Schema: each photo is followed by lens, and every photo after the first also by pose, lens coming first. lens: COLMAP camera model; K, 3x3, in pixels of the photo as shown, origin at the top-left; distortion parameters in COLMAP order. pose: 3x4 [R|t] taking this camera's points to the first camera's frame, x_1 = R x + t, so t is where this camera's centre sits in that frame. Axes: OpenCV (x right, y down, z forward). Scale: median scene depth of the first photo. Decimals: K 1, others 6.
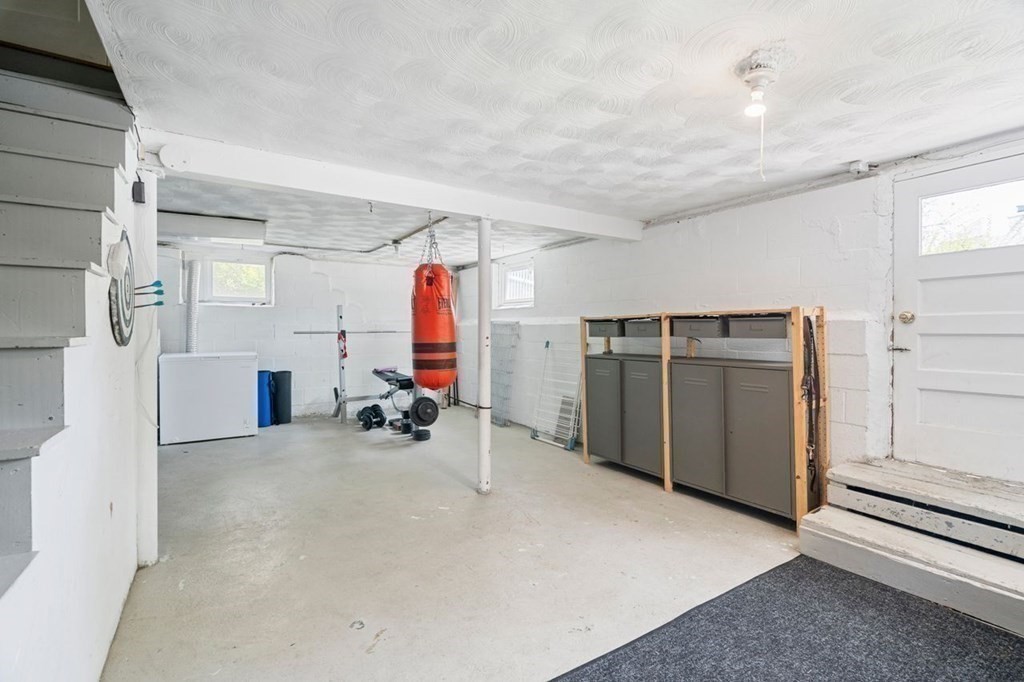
lens RADIAL K [[483.6, 0, 512.6], [0, 483.6, 330.3], [0, 0, 1]] dist [0.001314, 0.000215]
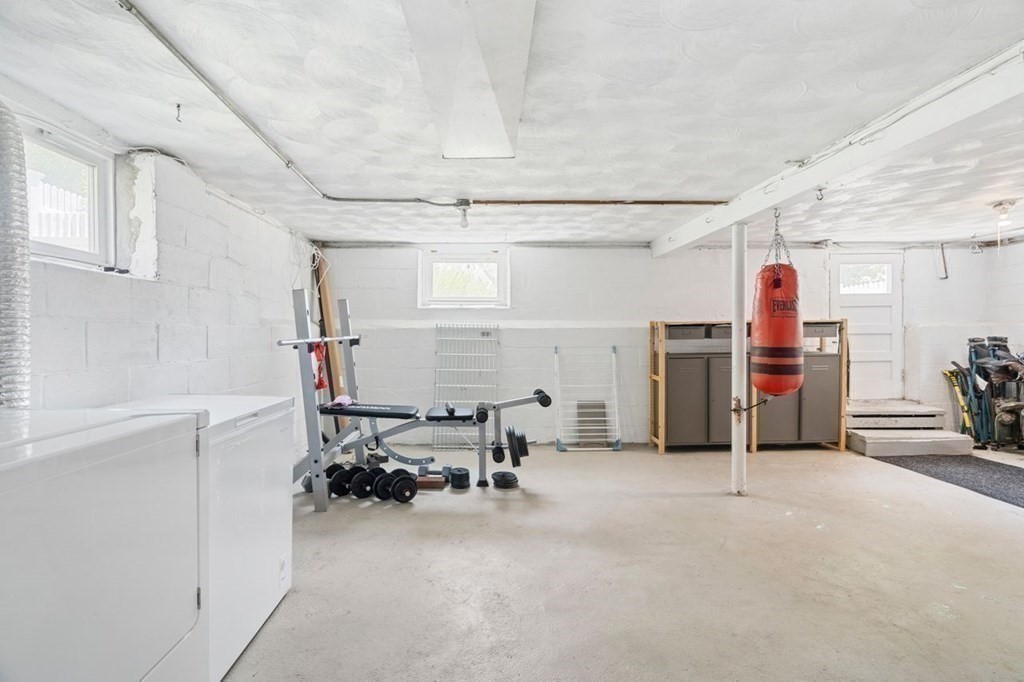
lens RADIAL K [[468.6, 0, 512.0], [0, 468.6, 341.0], [0, 0, 1]] dist [-0.003969, -0.000940]
pose [[0.500381, -0.009568, 0.865752, -1.023187], [0.006803, 0.999952, 0.007120, 0.007203], [-0.865778, 0.002327, 0.500422, 0.834743]]
